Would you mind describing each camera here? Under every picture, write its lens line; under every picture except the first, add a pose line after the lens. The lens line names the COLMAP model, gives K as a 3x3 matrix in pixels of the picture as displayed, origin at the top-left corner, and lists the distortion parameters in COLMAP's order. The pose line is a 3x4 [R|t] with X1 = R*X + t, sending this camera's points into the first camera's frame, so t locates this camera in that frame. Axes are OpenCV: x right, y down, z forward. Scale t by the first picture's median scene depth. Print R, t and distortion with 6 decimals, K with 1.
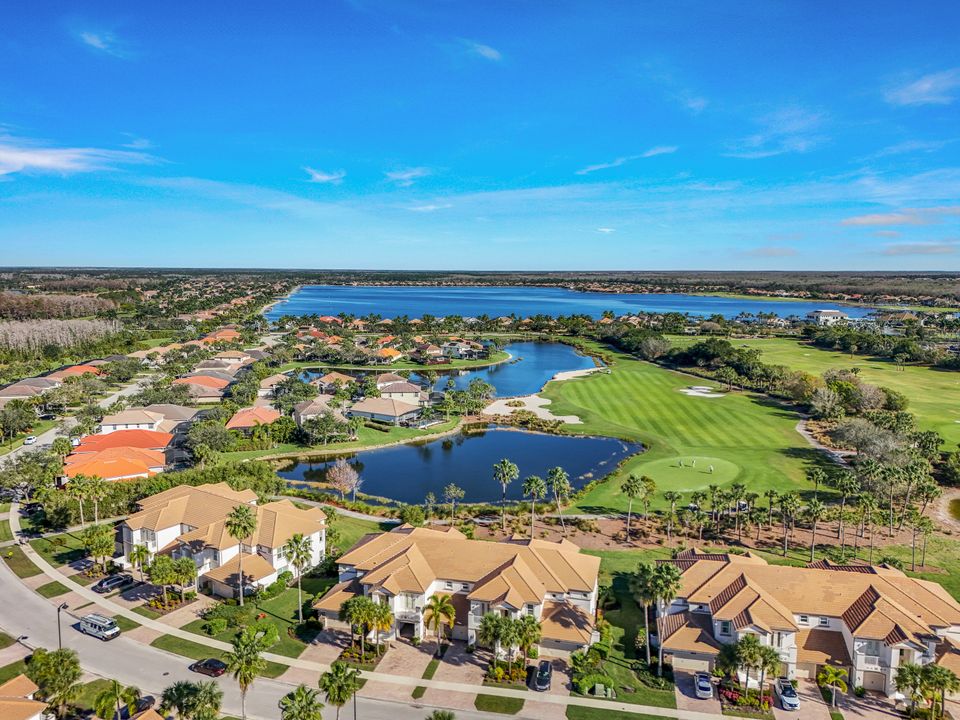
lens RADIAL K [[706.9, 0, 480.0], [0, 706.9, 360.0], [0, 0, 1]] dist [0.089396, -0.092004]
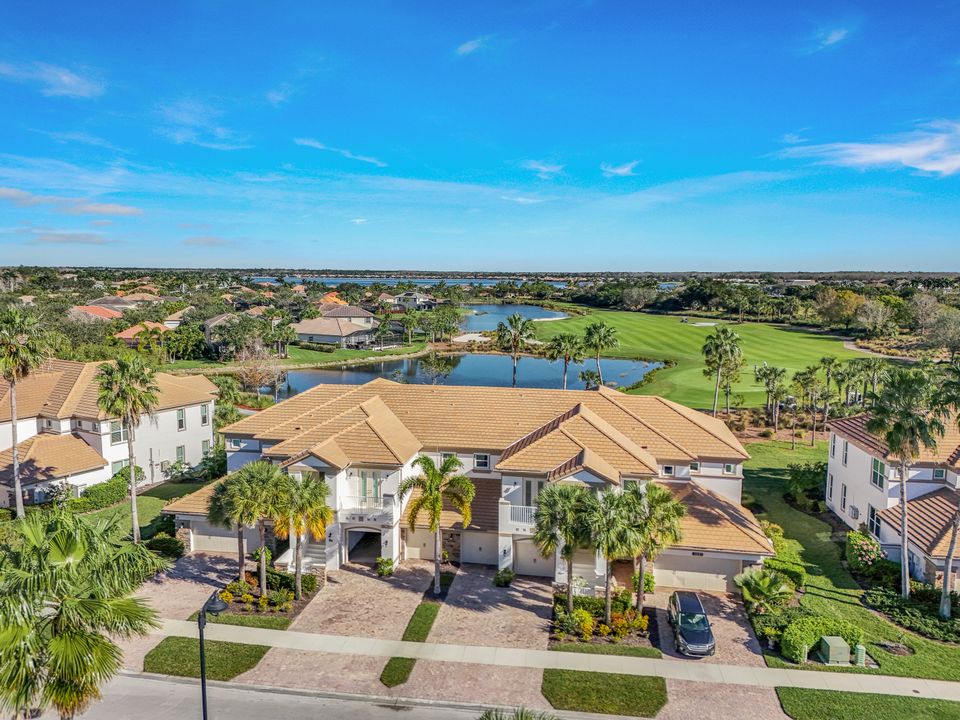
lens RADIAL K [[706.9, 0, 480.0], [0, 706.9, 360.0], [0, 0, 1]] dist [0.089396, -0.092004]
pose [[0.997392, -0.006512, 0.071886, -0.052028], [0.006853, 0.999966, -0.004500, 0.226735], [-0.071854, 0.004981, 0.997403, 0.464170]]
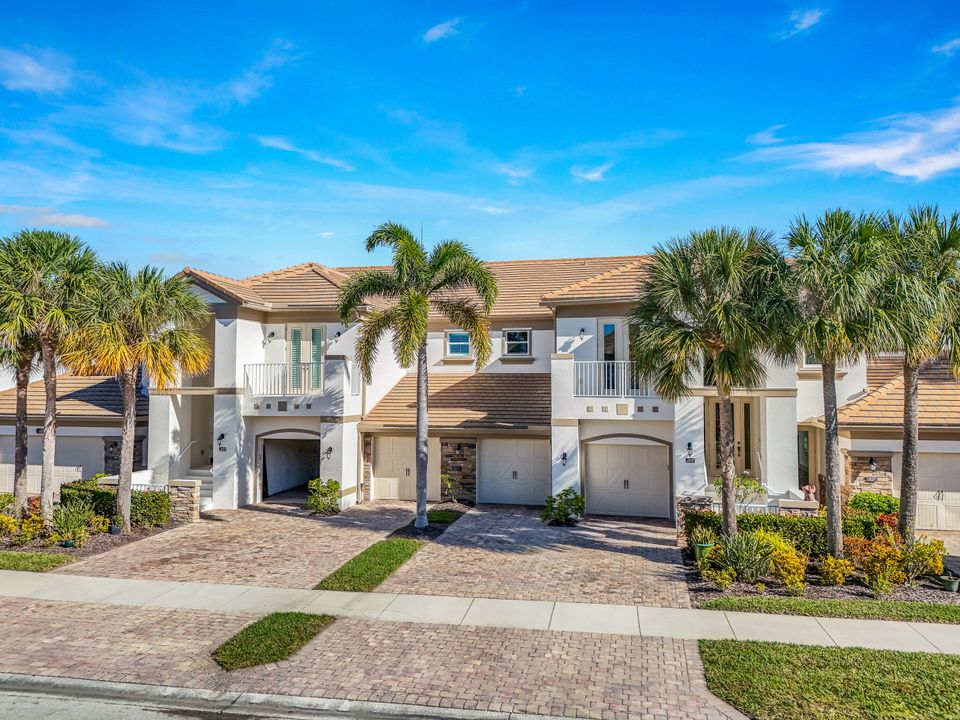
lens RADIAL K [[718.1, 0, 480.0], [0, 718.1, 360.0], [0, 0, 1]] dist [0.067700, -0.054237]
pose [[0.999809, -0.002017, 0.019440, -0.037089], [0.005180, 0.986437, -0.164058, 0.337032], [-0.018845, 0.164127, 0.986259, 0.662123]]
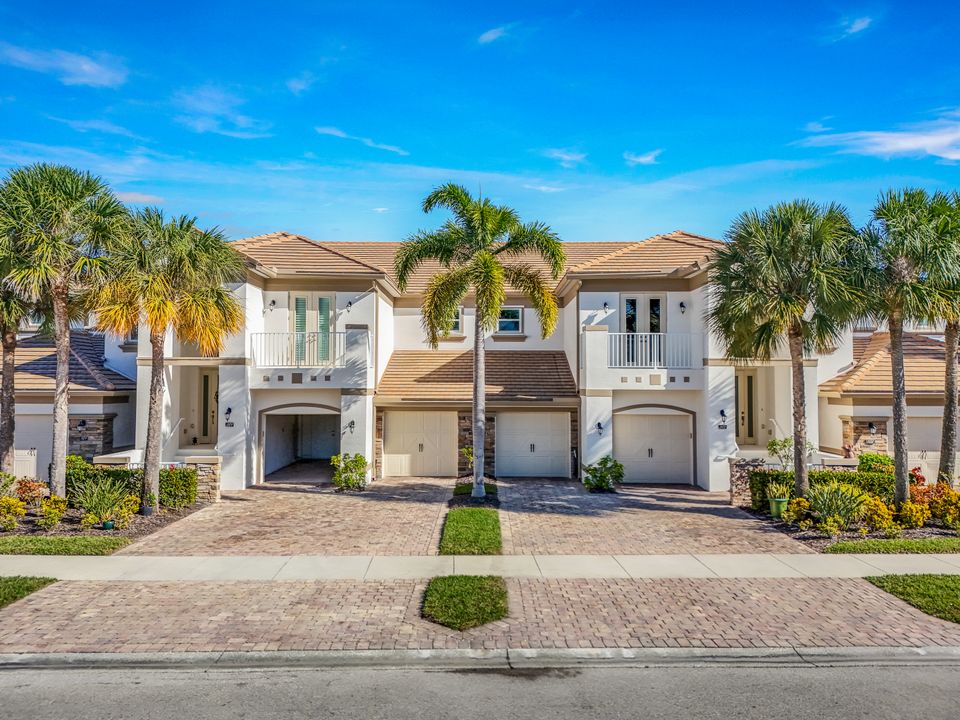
lens RADIAL K [[706.9, 0, 480.0], [0, 706.9, 360.0], [0, 0, 1]] dist [0.089396, -0.092004]
pose [[0.971898, 0.006672, 0.235310, -0.088366], [0.031717, 0.986772, -0.158981, 0.343023], [-0.233258, 0.161977, 0.958830, 0.675247]]
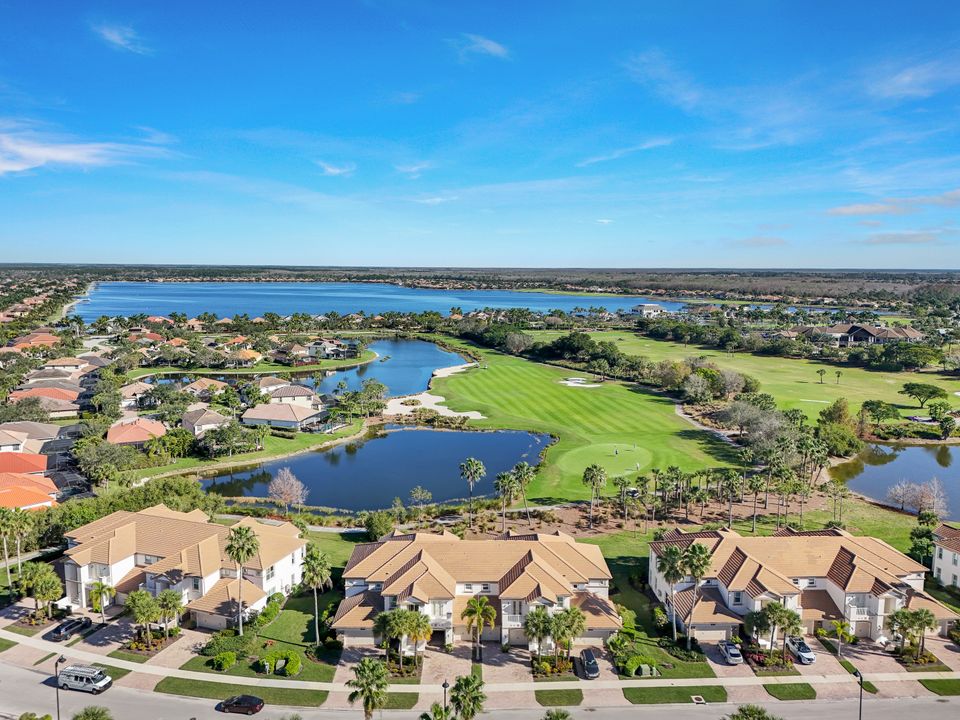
lens RADIAL K [[709.9, 0, 479.2], [0, 709.9, 366.0], [0, 0, 1]] dist [0.089806, -0.098774]
pose [[0.968218, -0.033473, 0.247858, -0.242966], [0.030234, 0.999401, 0.016862, -0.006708], [-0.248274, -0.008832, 0.968650, 0.035635]]
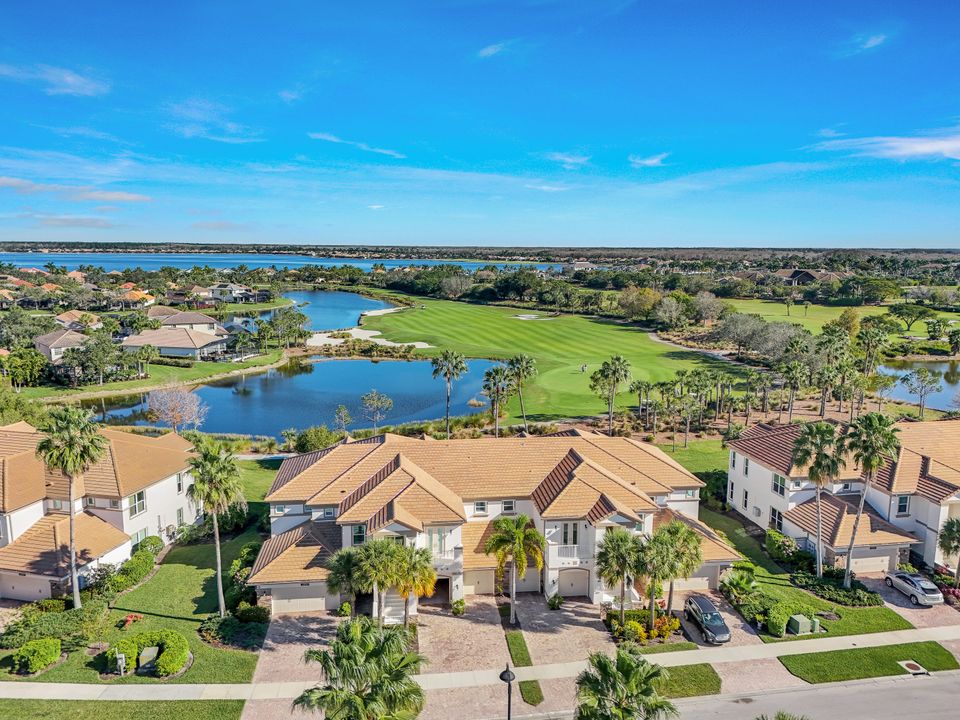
lens RADIAL K [[706.9, 0, 480.0], [0, 706.9, 360.0], [0, 0, 1]] dist [0.089396, -0.092004]
pose [[0.931573, -0.055208, 0.359339, -0.230508], [0.043367, 0.998220, 0.040938, 0.152927], [-0.360959, -0.022554, 0.932309, 0.411266]]
